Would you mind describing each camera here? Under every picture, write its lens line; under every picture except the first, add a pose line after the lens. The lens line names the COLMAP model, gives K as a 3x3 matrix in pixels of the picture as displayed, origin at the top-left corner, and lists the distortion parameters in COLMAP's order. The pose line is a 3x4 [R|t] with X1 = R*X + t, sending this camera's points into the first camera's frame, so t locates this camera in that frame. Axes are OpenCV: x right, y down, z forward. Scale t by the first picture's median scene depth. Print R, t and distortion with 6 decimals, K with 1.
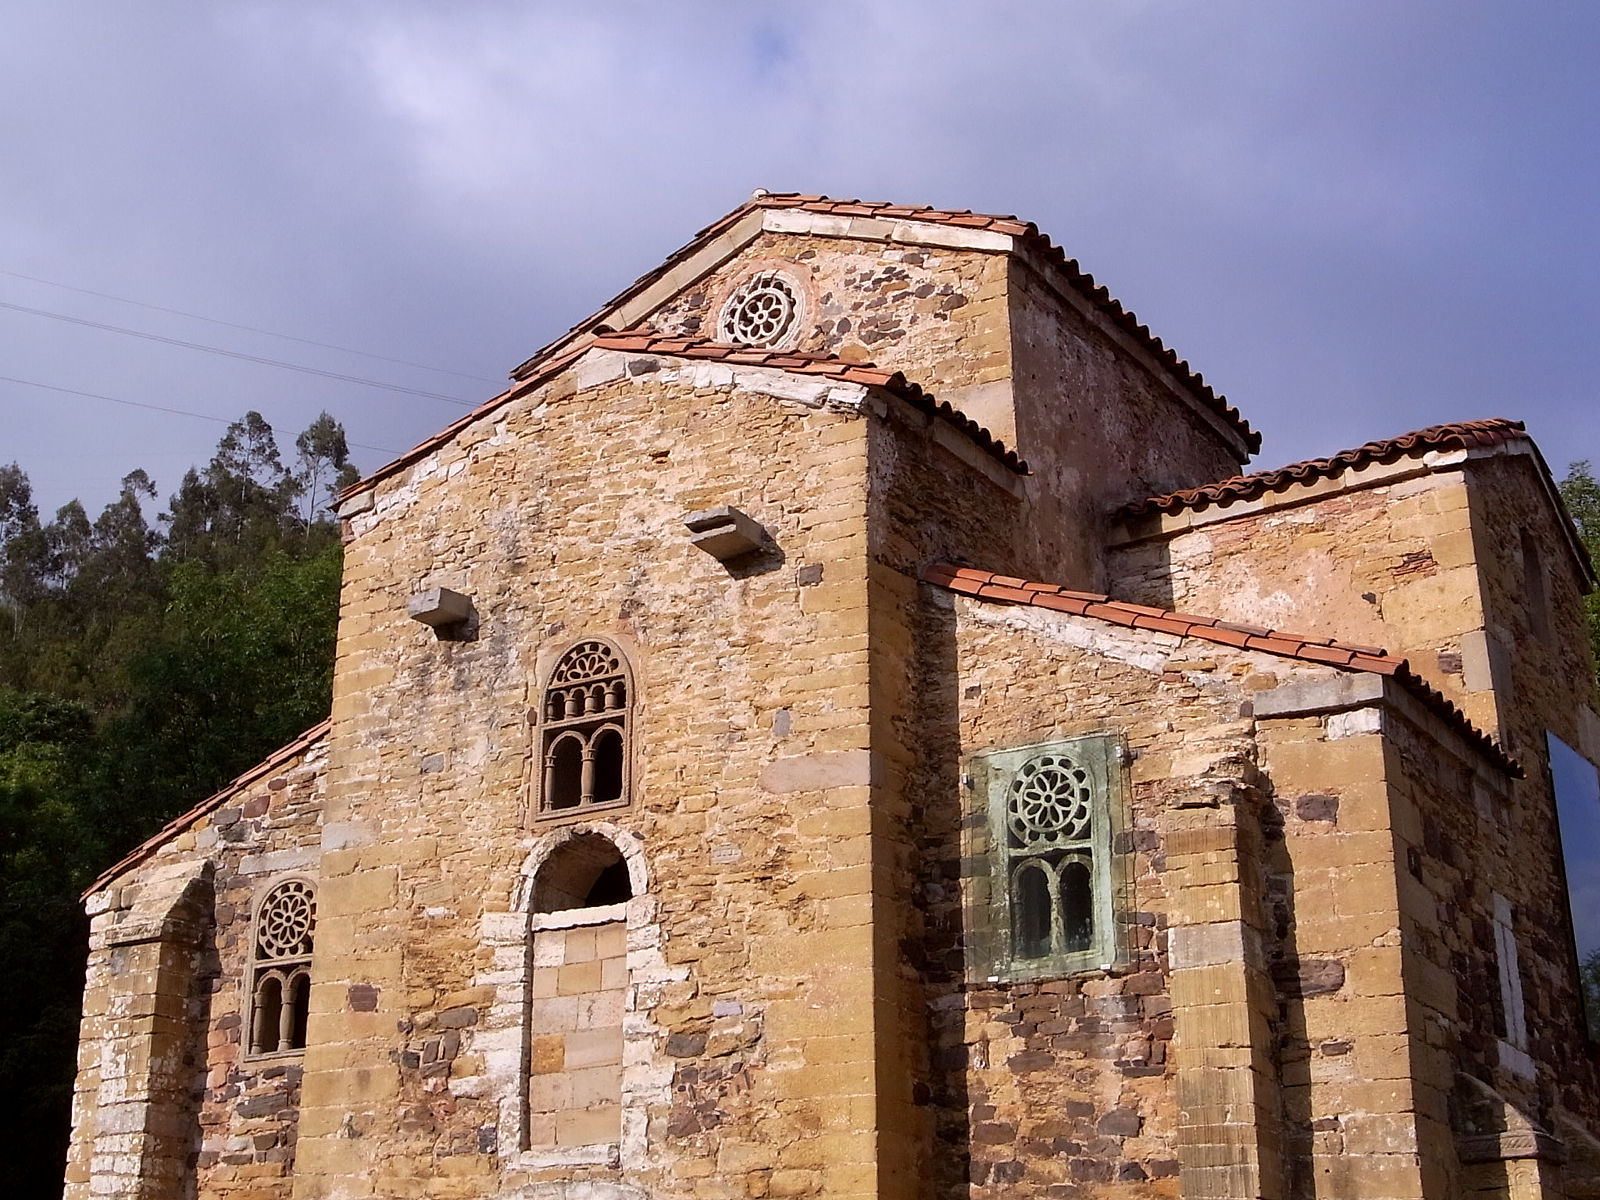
lens RADIAL K [[2102.2, 0, 800.0], [0, 2102.2, 600.0], [0, 0, 1]] dist [0.071234, -0.124144]
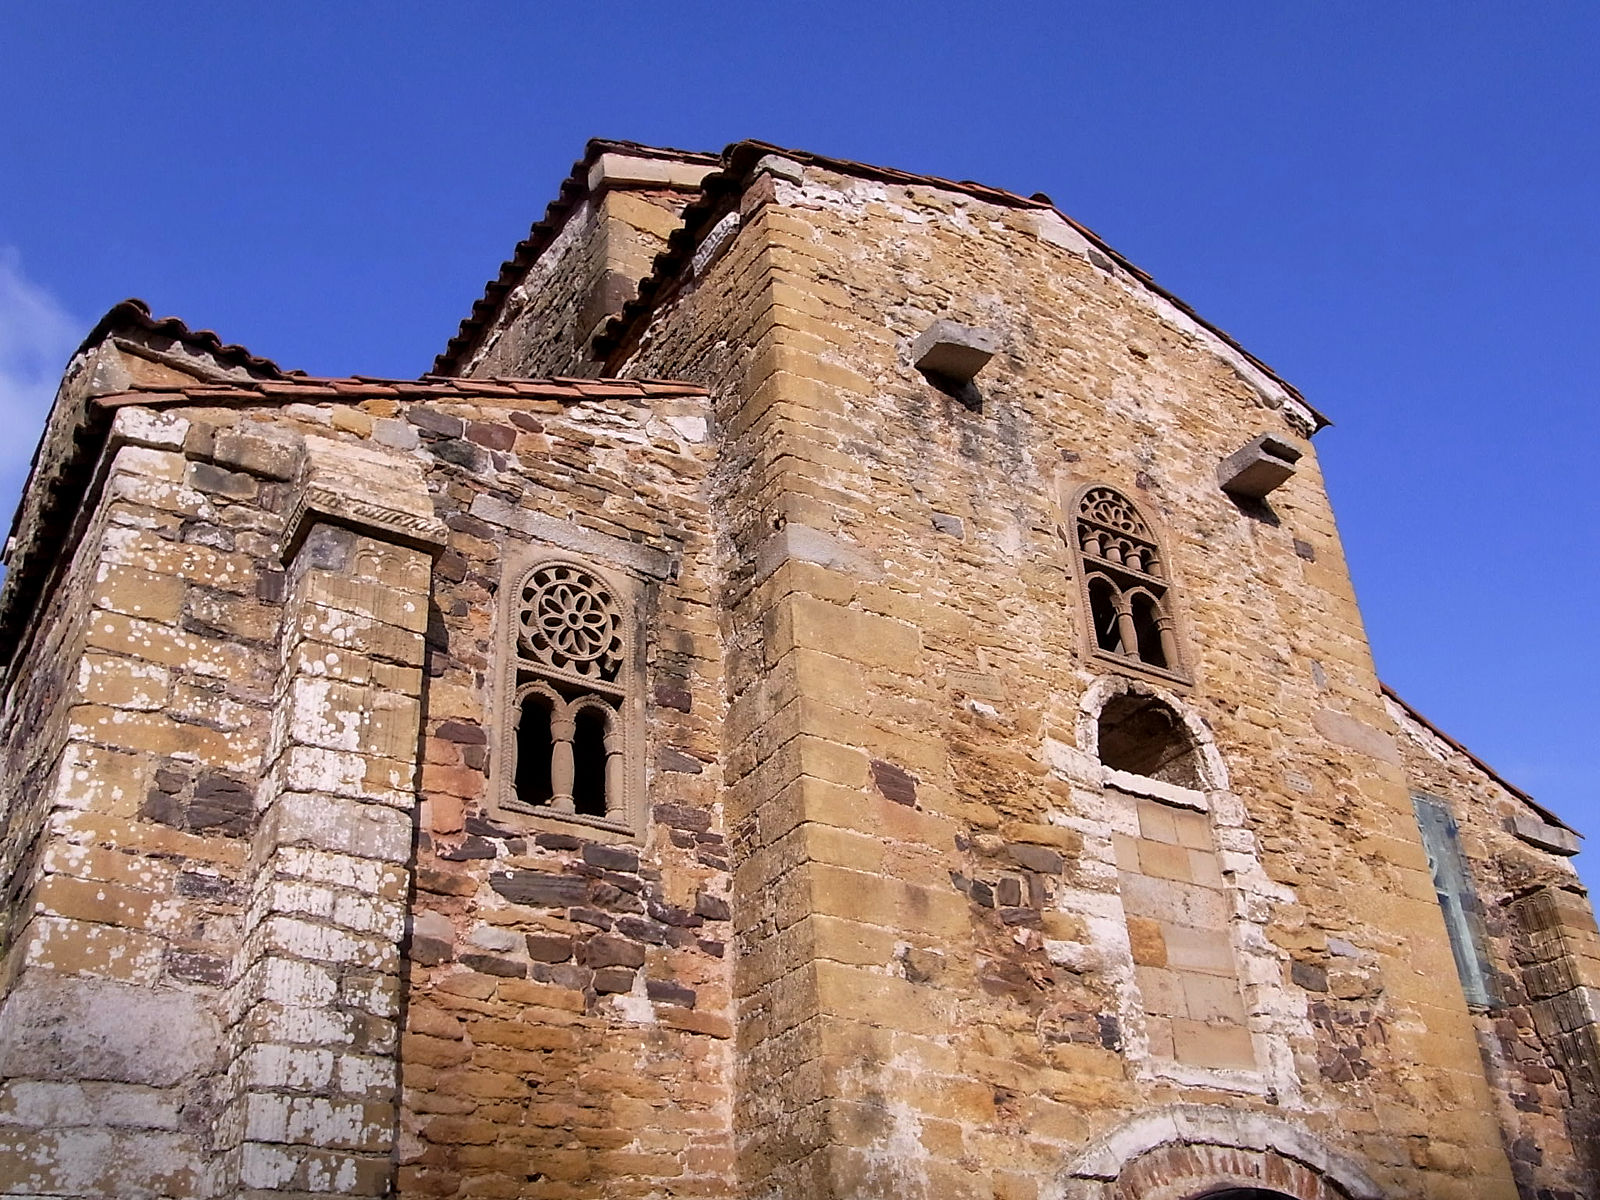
lens RADIAL K [[1550.8, 0, 800.0], [0, 1550.8, 600.0], [0, 0, 1]] dist [-0.029263, -0.006586]
pose [[0.470003, 0.448938, 0.759968, -0.631539], [-0.286214, 0.891987, -0.349916, 0.322716], [-0.834972, -0.053052, 0.547729, 0.771688]]
